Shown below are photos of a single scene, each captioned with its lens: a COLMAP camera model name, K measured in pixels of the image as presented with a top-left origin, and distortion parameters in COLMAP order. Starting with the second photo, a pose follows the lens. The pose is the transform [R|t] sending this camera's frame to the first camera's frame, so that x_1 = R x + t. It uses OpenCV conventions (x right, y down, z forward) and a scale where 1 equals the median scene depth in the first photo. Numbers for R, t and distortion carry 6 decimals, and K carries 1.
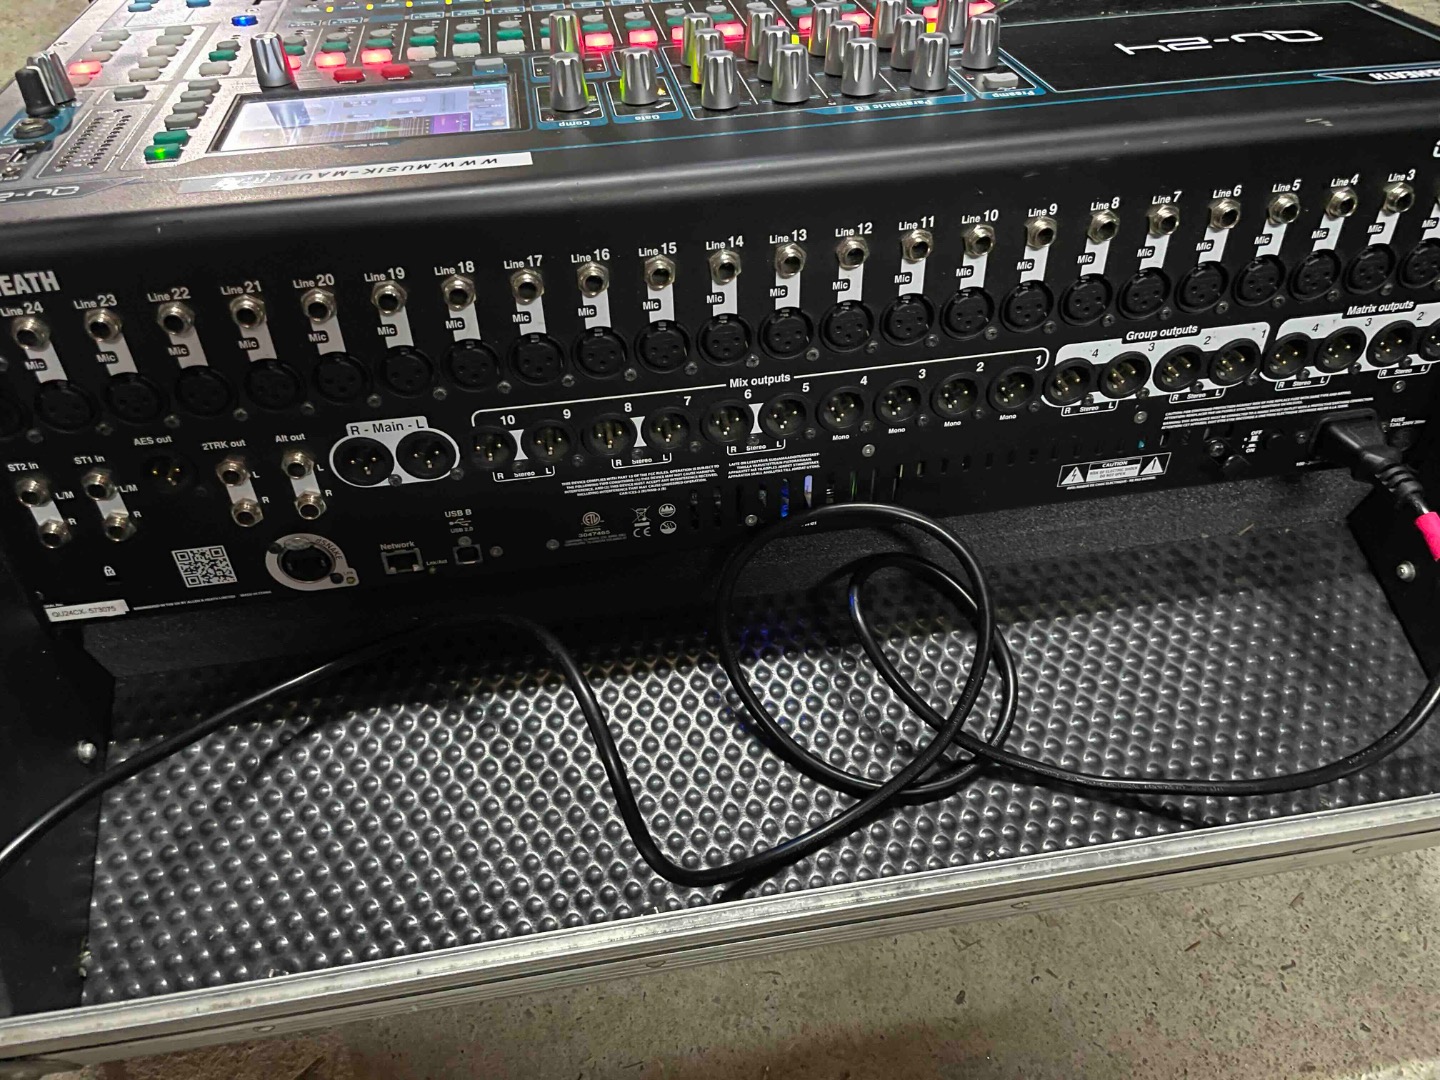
lens RADIAL K [[1126.5, 0, 710.1], [0, 1126.5, 540.2], [0, 0, 1]] dist [0.068725, -0.114623]
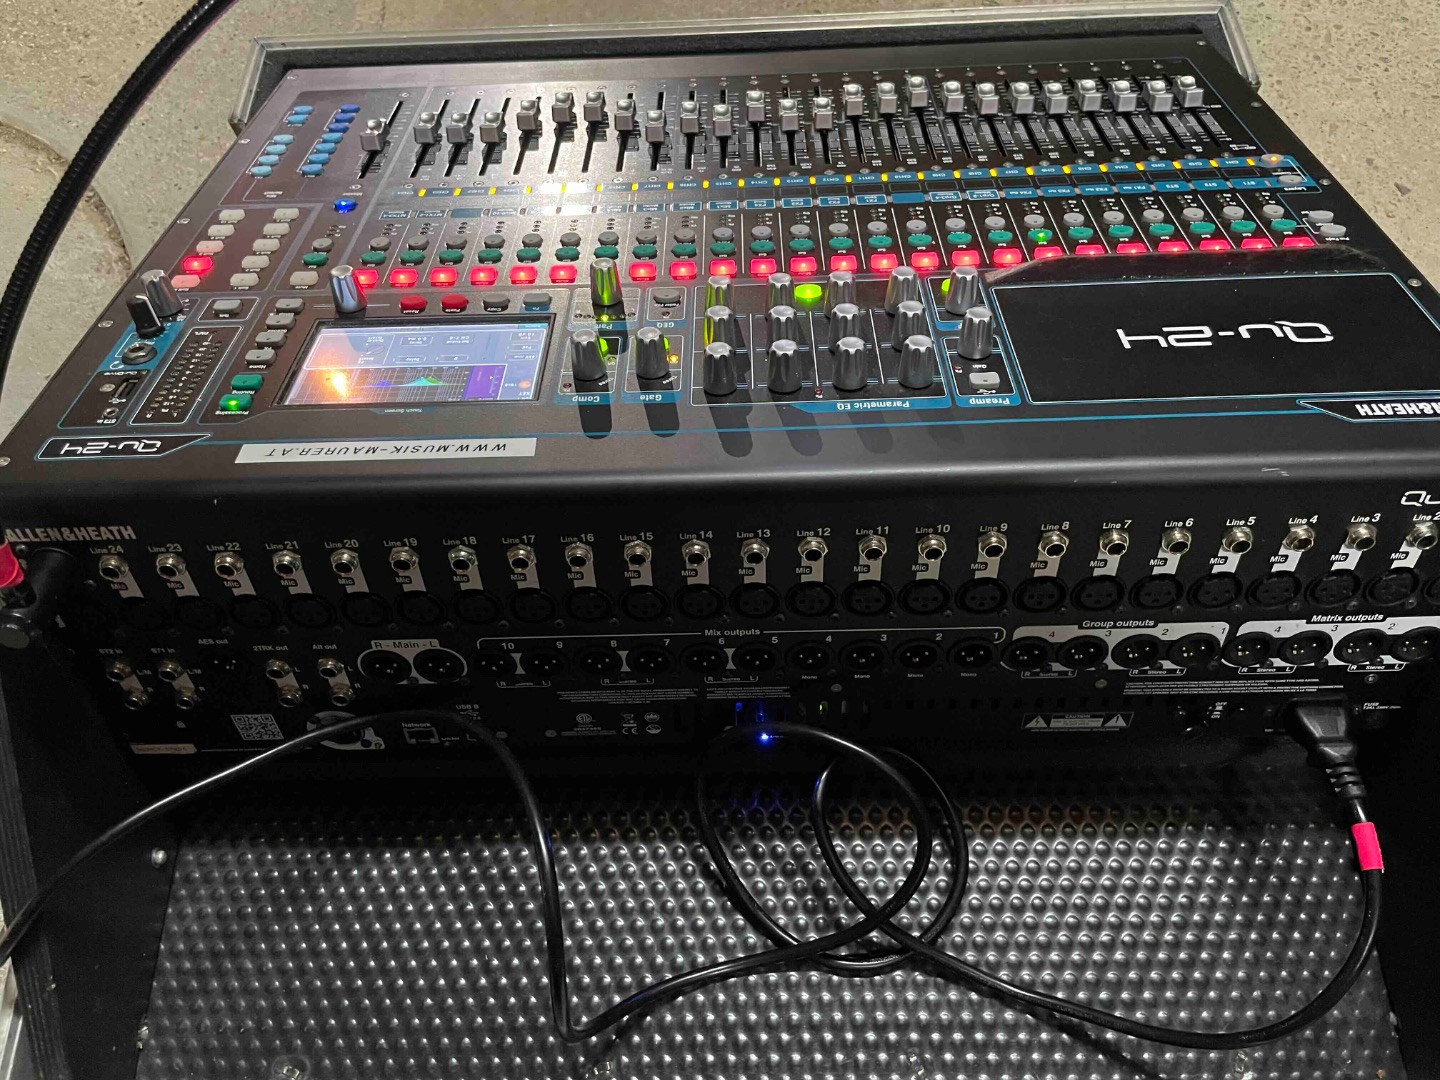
lens RADIAL K [[1126.5, 0, 720.7], [0, 1126.5, 531.7], [0, 0, 1]] dist [0.068725, -0.114623]
pose [[0.986023, 0.105831, -0.128677, 0.158311], [-0.097173, 0.992673, 0.071815, -0.305529], [0.135334, -0.058308, 0.989083, -0.090012]]
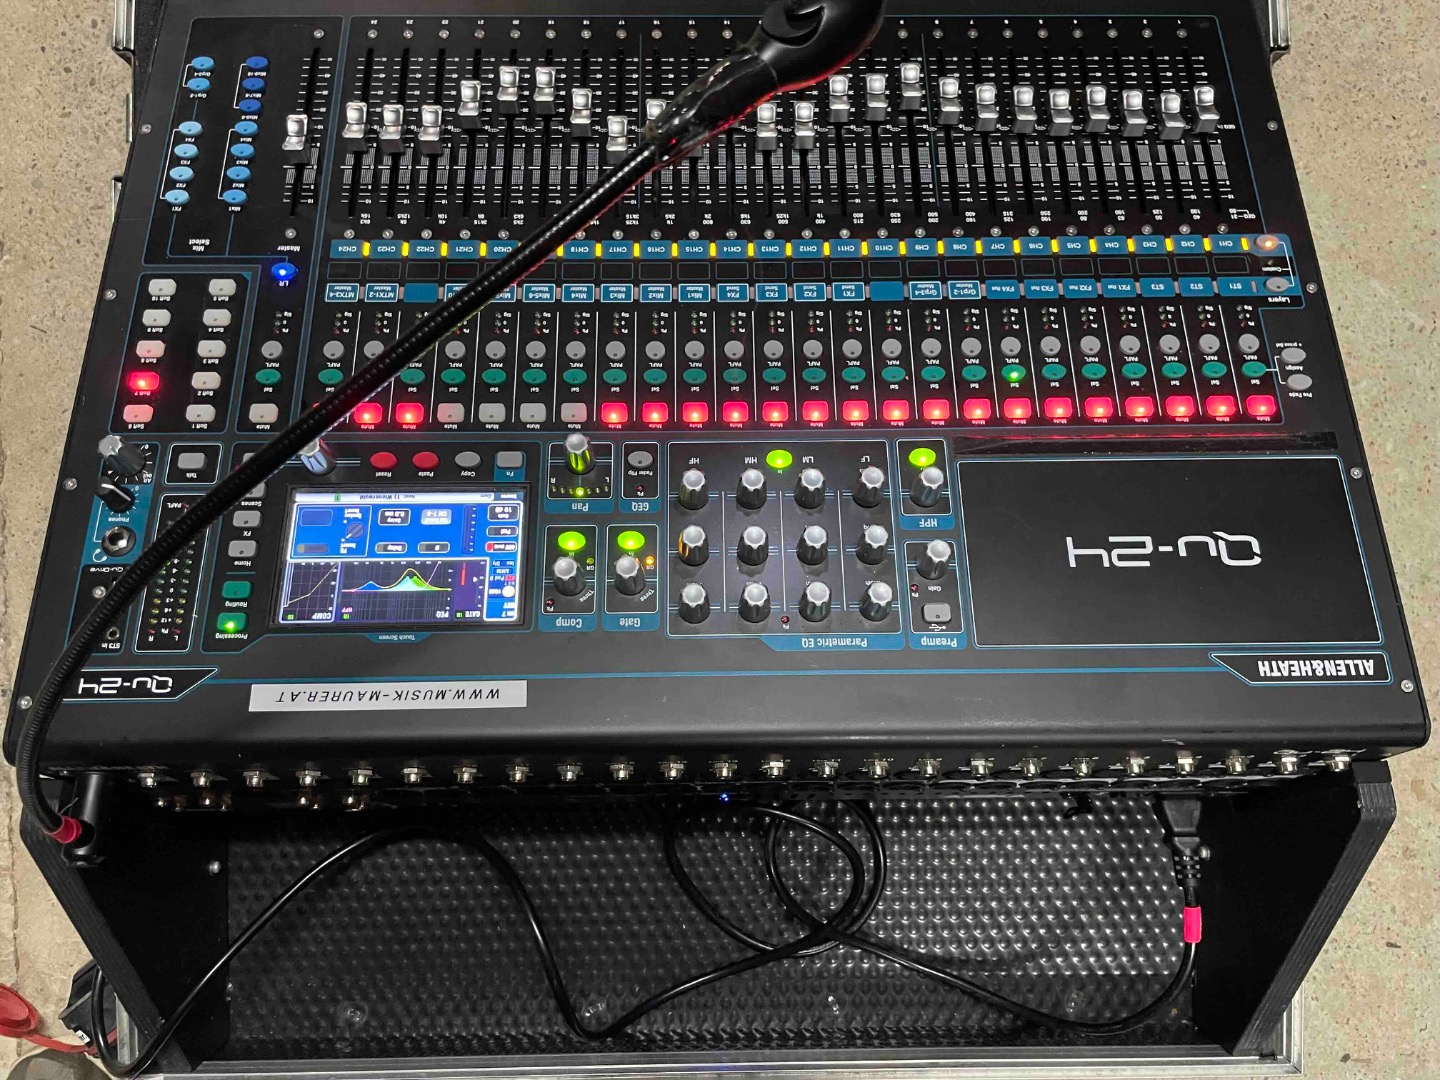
lens RADIAL K [[1126.5, 0, 732.4], [0, 1126.5, 545.7], [0, 0, 1]] dist [0.068725, -0.114623]
pose [[0.988217, 0.152916, -0.006563, 0.044332], [-0.128544, 0.852462, 0.506740, -0.989376], [0.083083, -0.499926, 0.862074, 0.021112]]
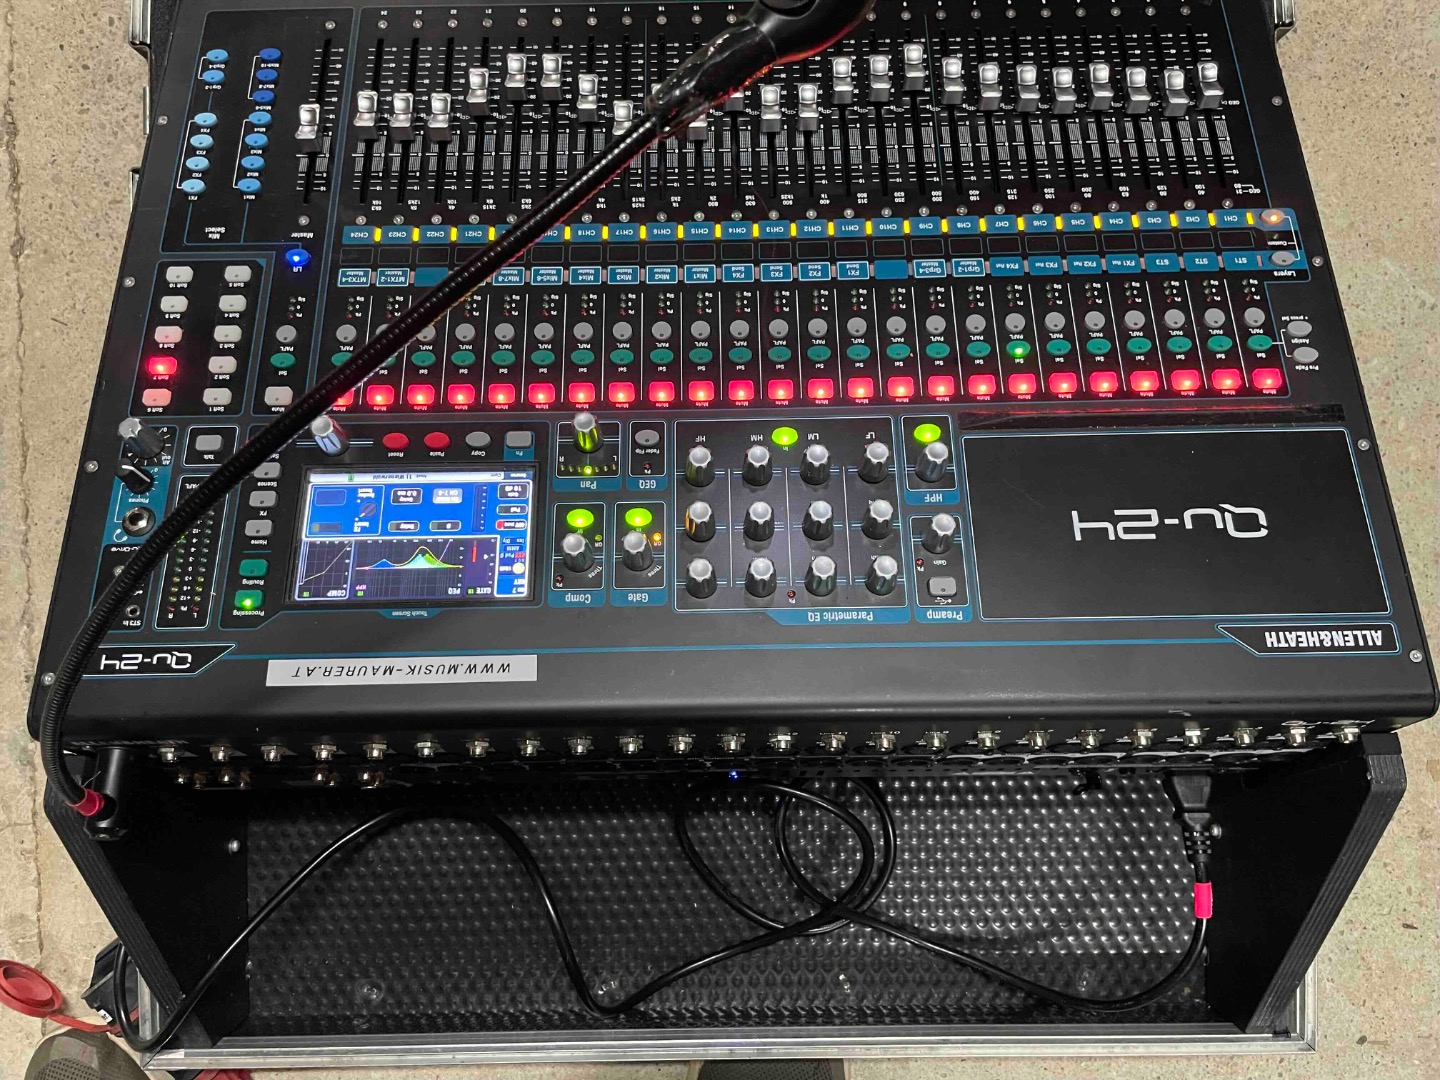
lens RADIAL K [[1126.5, 0, 721.6], [0, 1126.5, 540.1], [0, 0, 1]] dist [0.068725, -0.114623]
pose [[0.988924, 0.145684, -0.028382, 0.054812], [-0.111380, 0.854809, 0.506849, -0.977563], [0.098100, -0.498074, 0.861567, 0.000163]]
